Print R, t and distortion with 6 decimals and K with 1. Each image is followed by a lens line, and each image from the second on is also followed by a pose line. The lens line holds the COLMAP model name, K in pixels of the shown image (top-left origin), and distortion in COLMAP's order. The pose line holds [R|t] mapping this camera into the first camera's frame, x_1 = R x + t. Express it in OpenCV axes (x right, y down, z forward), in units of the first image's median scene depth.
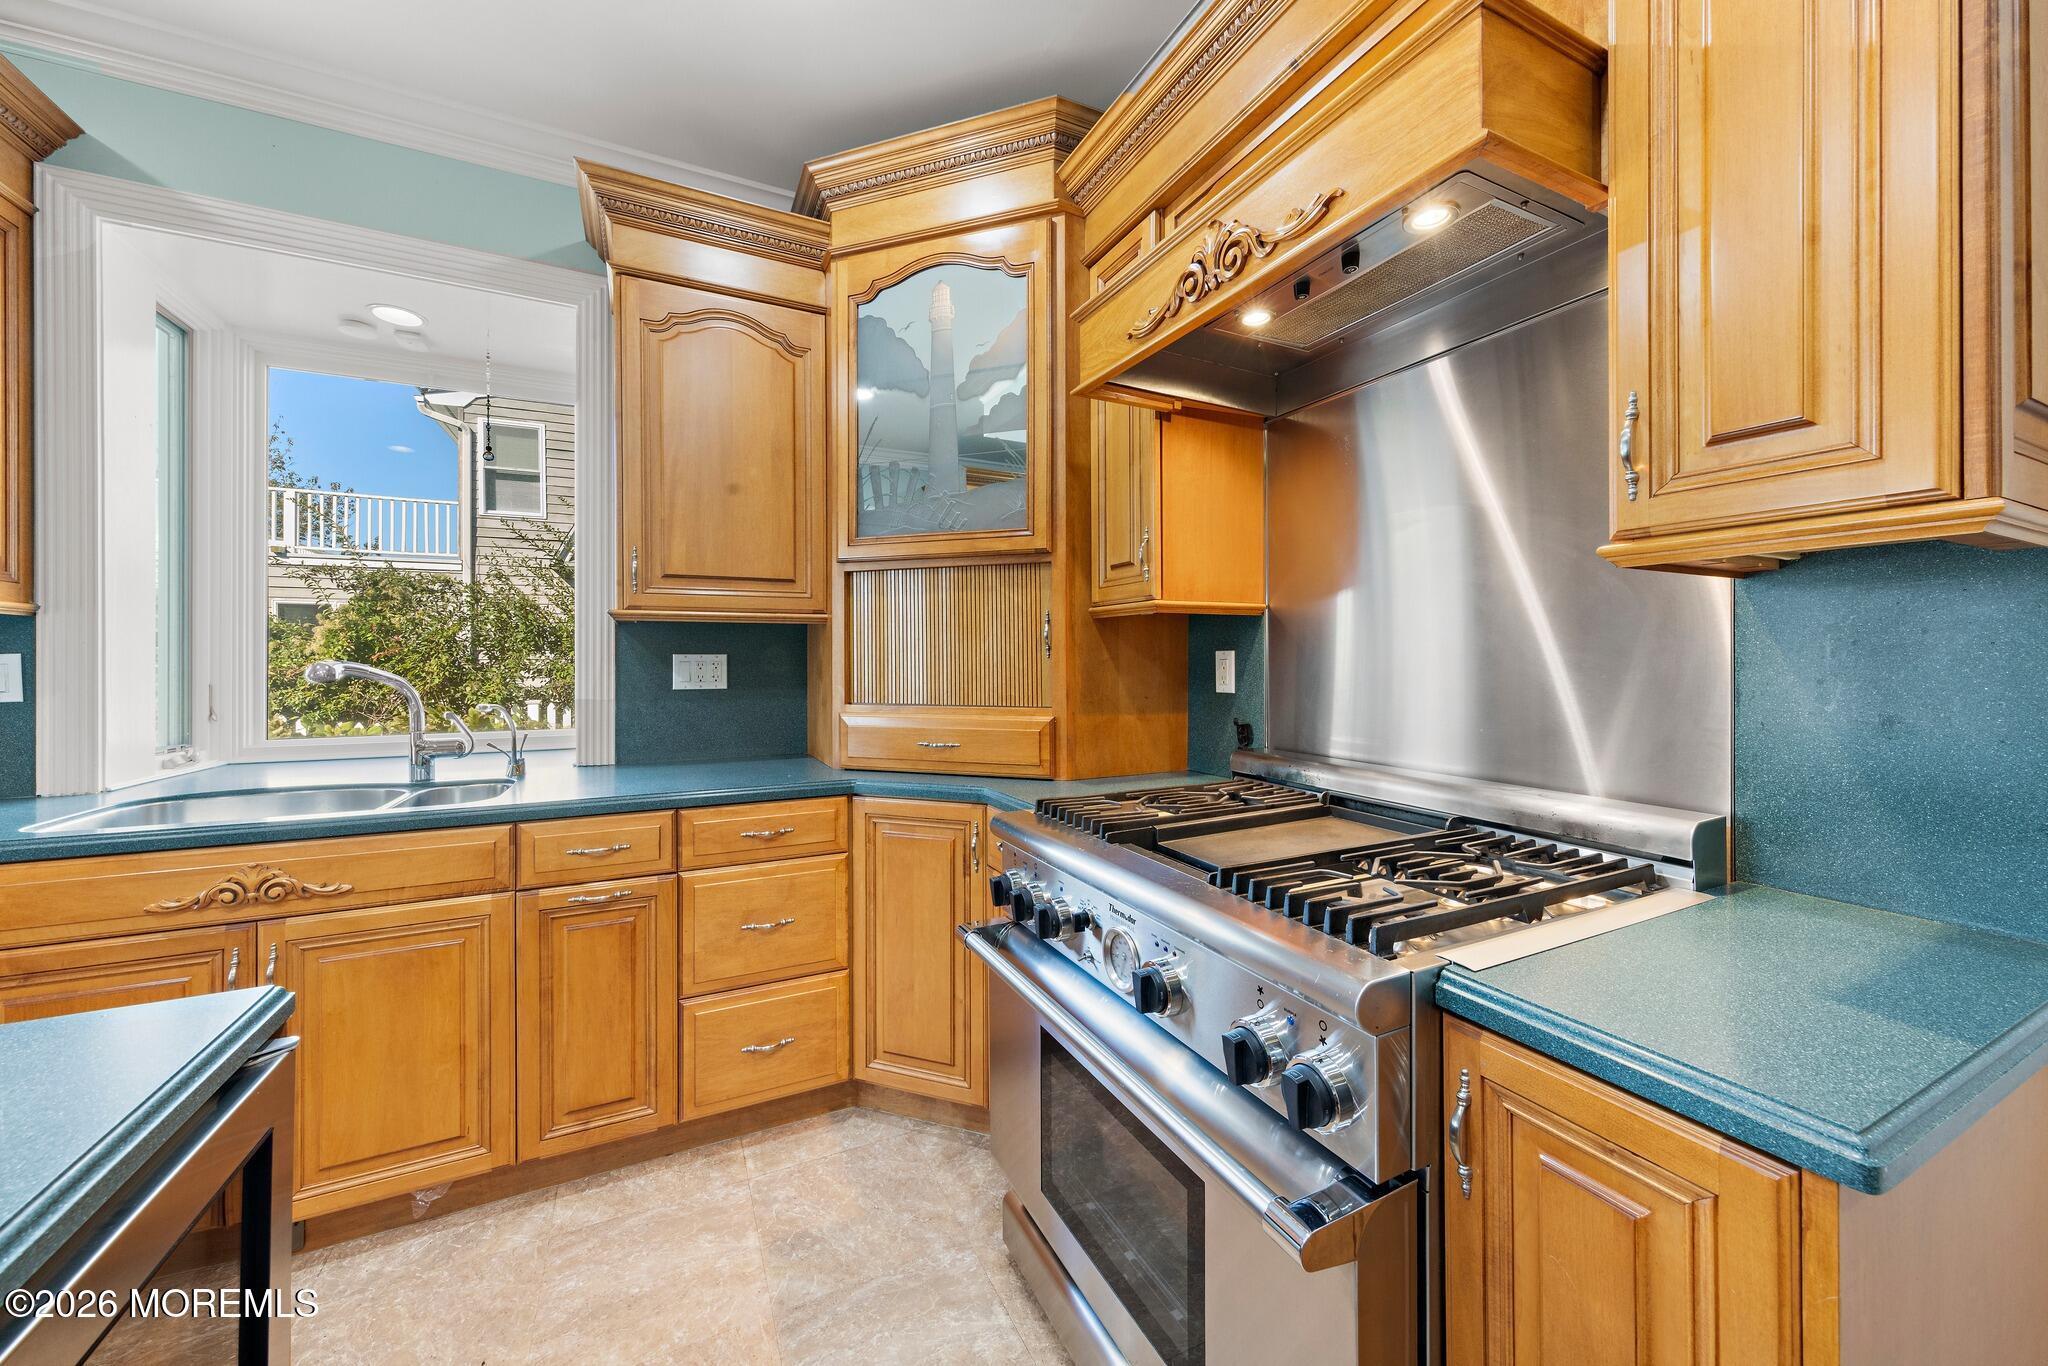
lens RADIAL K [[746.9, 0, 1020.4], [0, 746.9, 658.1], [0, 0, 1]] dist [0.003342, 0.000002]
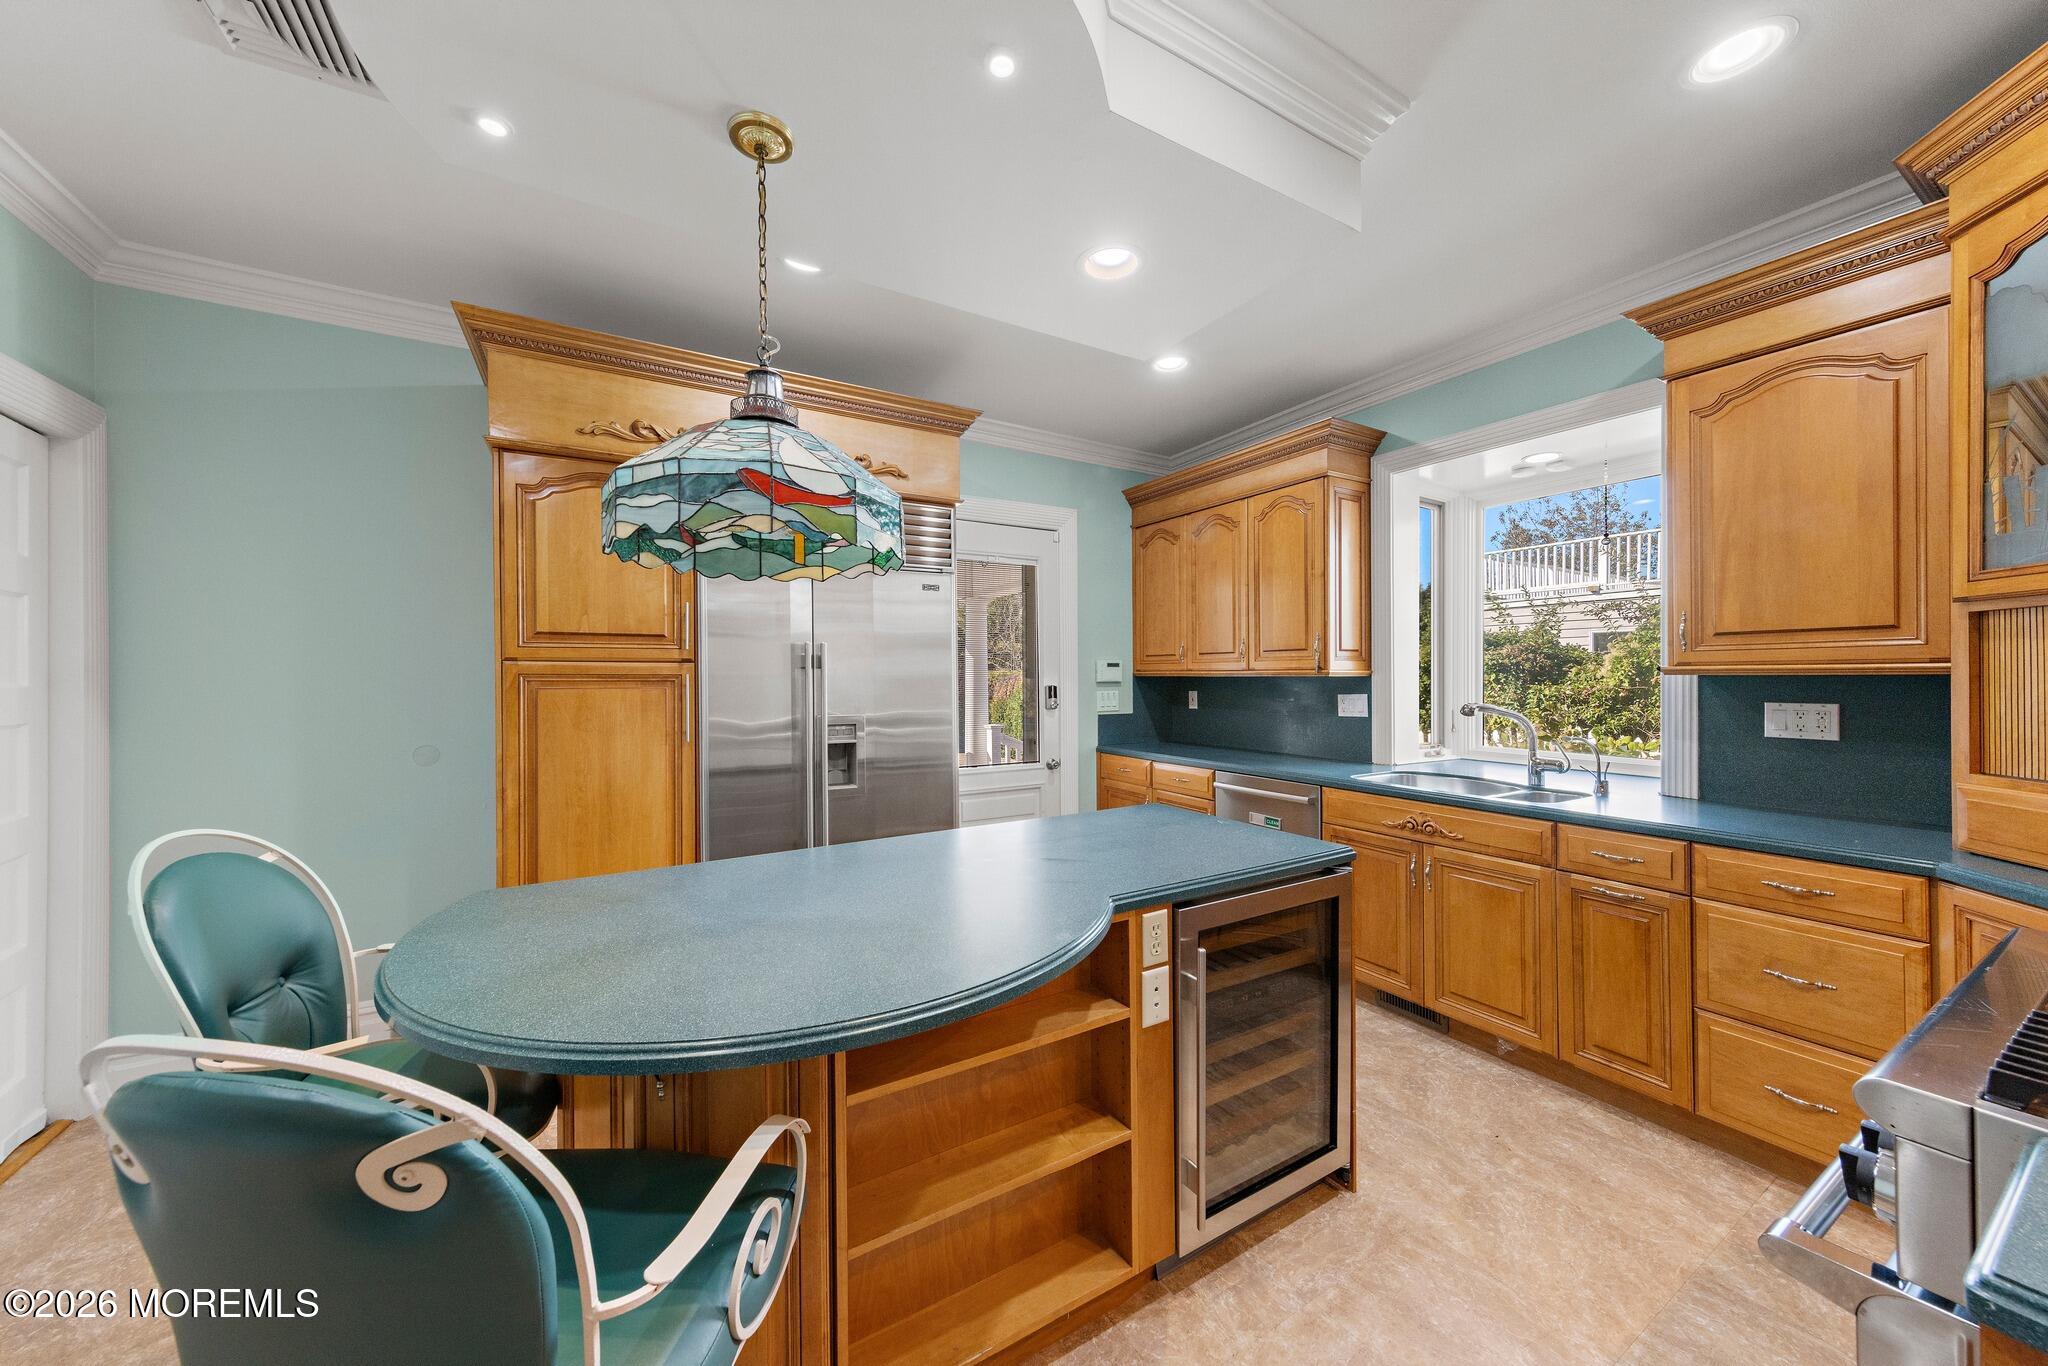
lens RADIAL K [[717.6, 0, 1018.7], [0, 717.6, 675.8], [0, 0, 1]] dist [0.002361, 0.000059]
pose [[0.081636, 0.001354, -0.996661, 0.527606], [0.005065, 0.999986, 0.001773, -0.058835], [0.996649, -0.005192, 0.081628, -0.121664]]
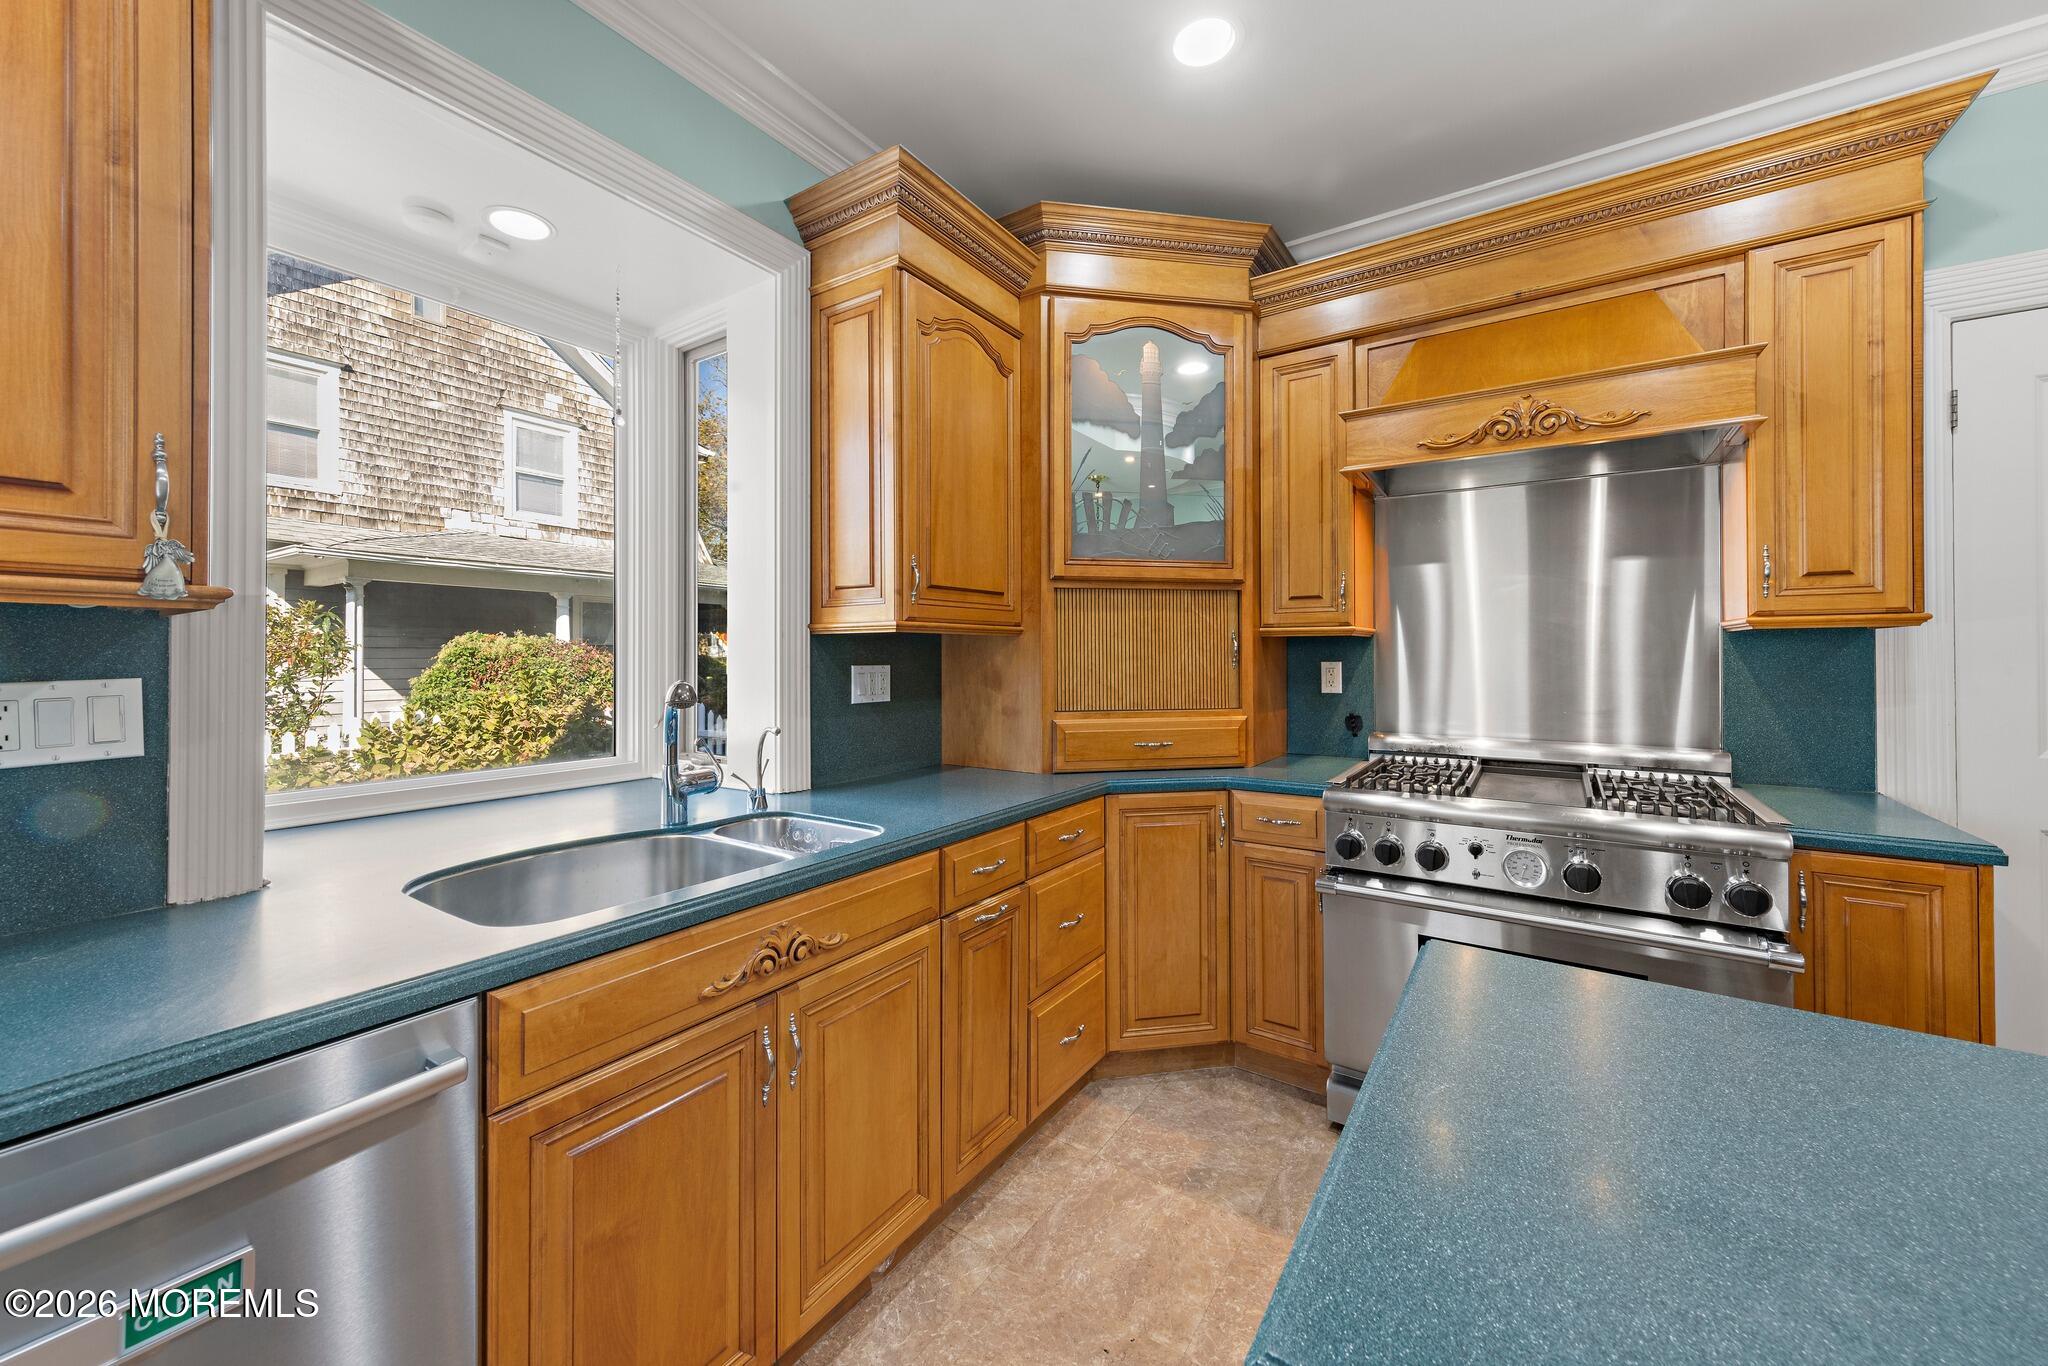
lens RADIAL K [[772.2, 0, 1018.4], [0, 772.2, 648.7], [0, 0, 1]] dist [0.004015, -0.000003]
pose [[0.866536, 0.004262, 0.499097, -0.923519], [-0.000696, 0.999973, -0.007329, -0.023264], [-0.499115, 0.006004, 0.866515, 0.078133]]
